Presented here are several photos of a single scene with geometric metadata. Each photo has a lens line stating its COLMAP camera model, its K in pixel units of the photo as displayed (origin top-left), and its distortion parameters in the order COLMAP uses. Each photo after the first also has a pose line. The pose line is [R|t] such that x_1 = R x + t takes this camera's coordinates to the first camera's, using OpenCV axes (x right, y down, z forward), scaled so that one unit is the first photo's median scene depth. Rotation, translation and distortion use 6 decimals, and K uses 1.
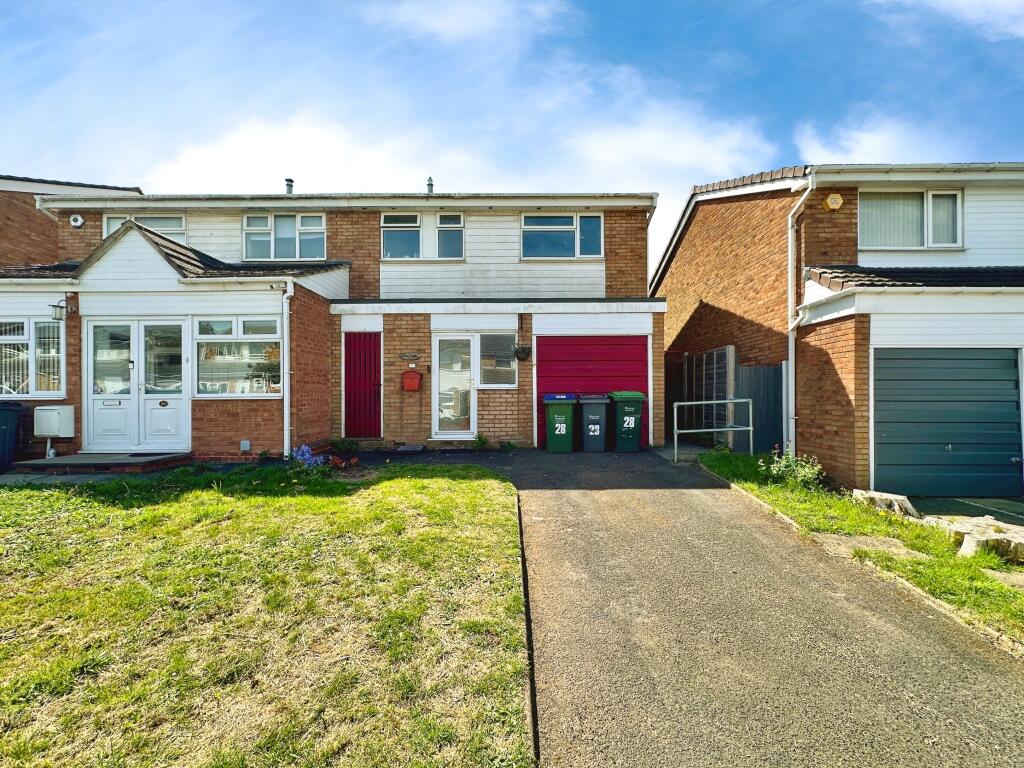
lens RADIAL K [[411.8, 0, 512.0], [0, 411.8, 384.0], [0, 0, 1]] dist [-0.001215, 0.000542]
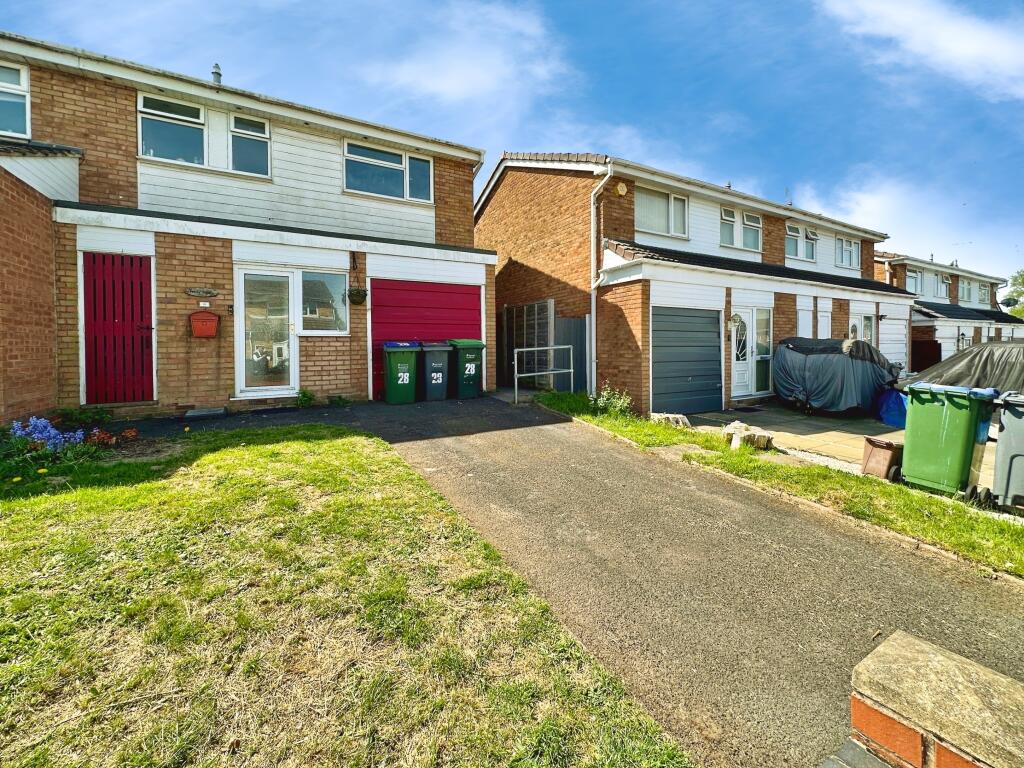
lens RADIAL K [[417.2, 0, 510.2], [0, 417.2, 342.4], [0, 0, 1]] dist [-0.000861, 0.000264]
pose [[0.871727, 0.000665, 0.489991, -0.135869], [-0.007991, 0.999885, 0.012859, 0.012210], [-0.489926, -0.015125, 0.871633, 0.045750]]
